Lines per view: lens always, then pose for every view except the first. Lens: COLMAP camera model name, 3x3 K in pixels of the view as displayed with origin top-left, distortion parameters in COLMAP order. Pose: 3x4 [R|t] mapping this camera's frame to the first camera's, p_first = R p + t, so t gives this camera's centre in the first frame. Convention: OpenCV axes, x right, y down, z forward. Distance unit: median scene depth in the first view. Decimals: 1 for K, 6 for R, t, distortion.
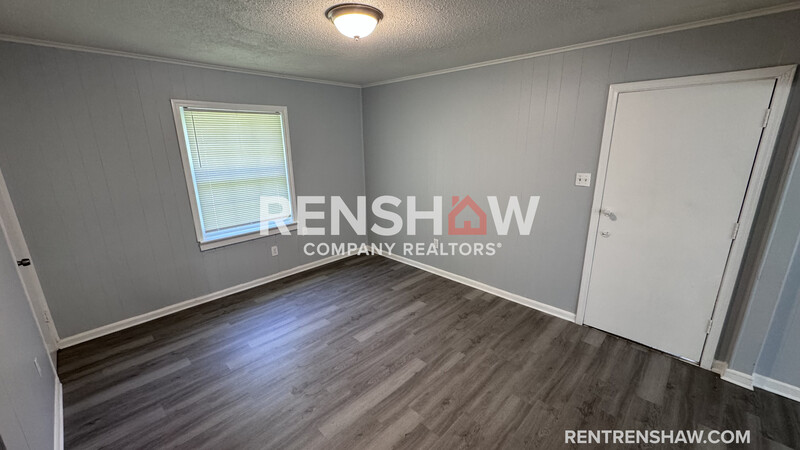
lens RADIAL K [[320.2, 0, 400.0], [0, 320.2, 225.0], [0, 0, 1]] dist [0.000156, -0.000044]
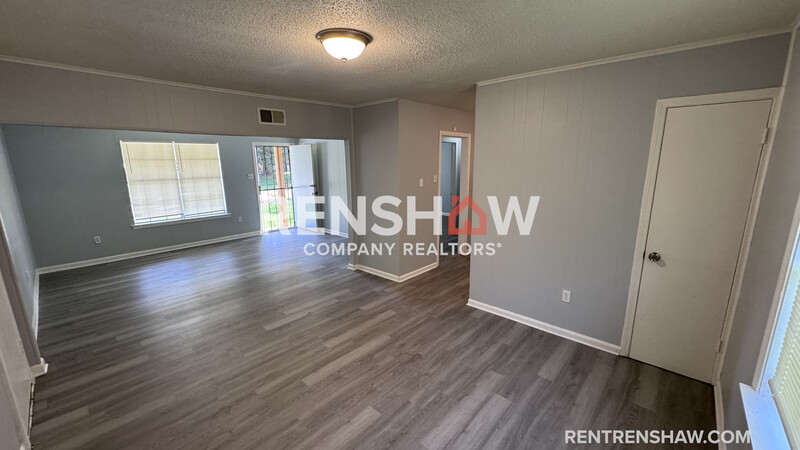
lens RADIAL K [[315.3, 0, 400.0], [0, 315.3, 225.0], [0, 0, 1]] dist [-0.000222, -0.000219]
pose [[-0.999204, 0.027144, -0.029248, -0.192122], [0.011293, 0.895380, 0.445160, -0.402013], [0.038271, 0.444475, -0.894973, 1.546170]]
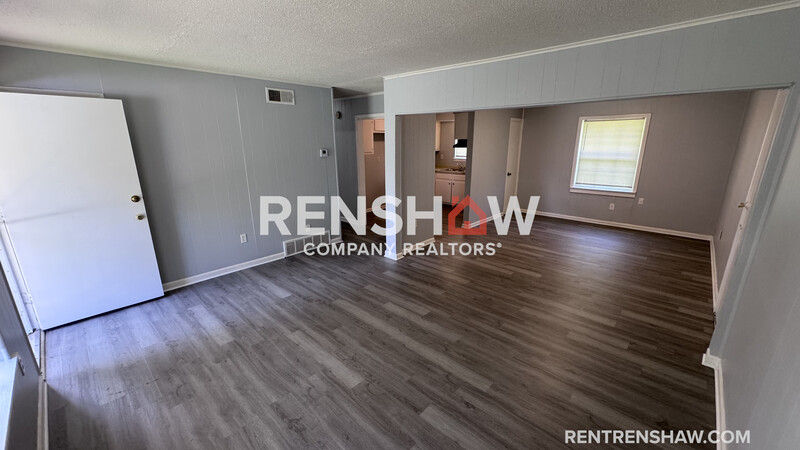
lens RADIAL K [[320.2, 0, 400.0], [0, 320.2, 225.0], [0, 0, 1]] dist [0.000156, -0.000044]
pose [[0.020030, 0.269259, -0.962859, 1.644649], [-0.249910, 0.933830, 0.255943, 0.032663], [0.968062, 0.235501, 0.085995, -0.182466]]
